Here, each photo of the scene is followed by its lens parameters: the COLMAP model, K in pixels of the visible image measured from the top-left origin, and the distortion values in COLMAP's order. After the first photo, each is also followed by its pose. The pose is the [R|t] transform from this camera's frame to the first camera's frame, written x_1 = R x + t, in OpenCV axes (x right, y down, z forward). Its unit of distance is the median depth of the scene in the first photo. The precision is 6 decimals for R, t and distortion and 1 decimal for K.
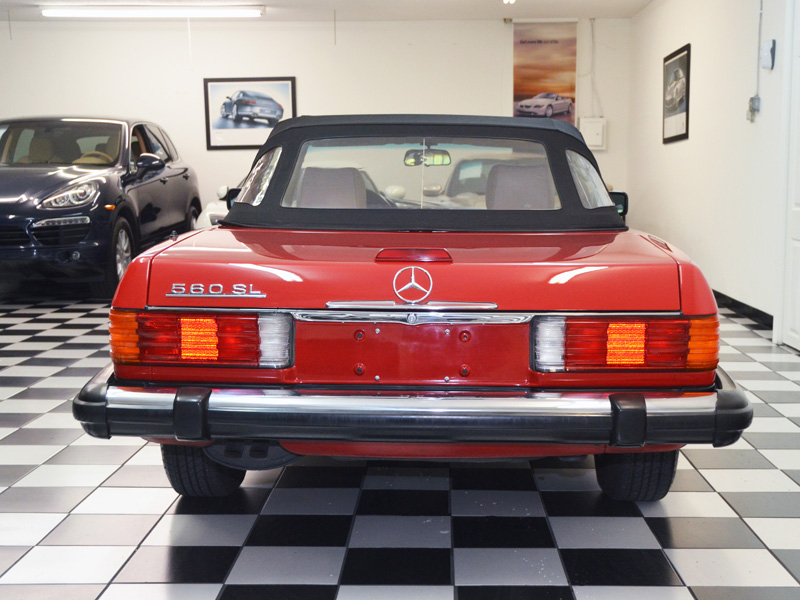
lens RADIAL K [[1140.4, 0, 400.0], [0, 1140.4, 300.0], [0, 0, 1]] dist [0.035267, 0.163562]
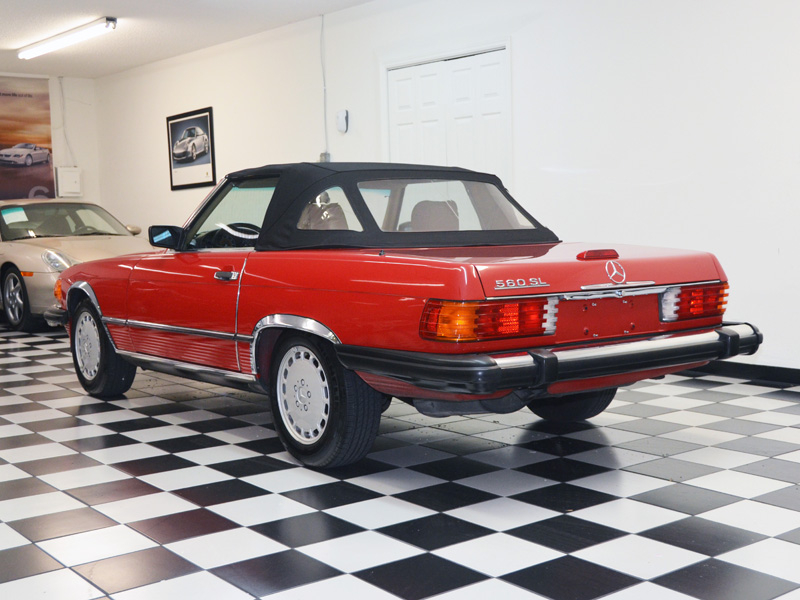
lens RADIAL K [[1080.6, 0, 400.0], [0, 1080.6, 300.0], [0, 0, 1]] dist [0.017307, 0.060137]
pose [[0.783273, -0.067299, 0.618025, -0.231991], [0.090660, 0.995861, -0.006458, 0.001520], [-0.615032, 0.061089, 0.786132, 0.004548]]
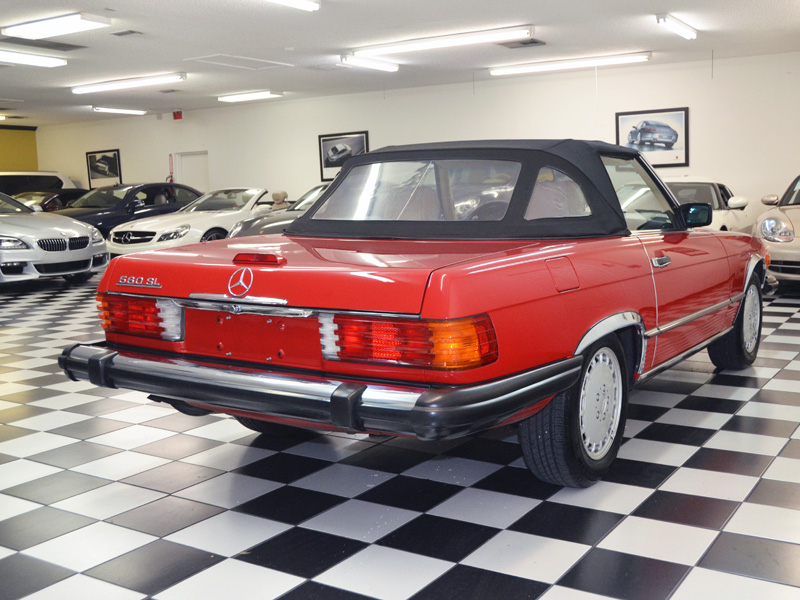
lens RADIAL K [[881.3, 0, 415.6], [0, 881.3, 298.1], [0, 0, 1]] dist [-0.044696, 0.050902]
pose [[0.861628, 0.045421, -0.505504, 0.137330], [-0.038063, 0.998966, 0.024882, -0.005608], [0.506111, -0.002198, 0.862465, 0.053851]]
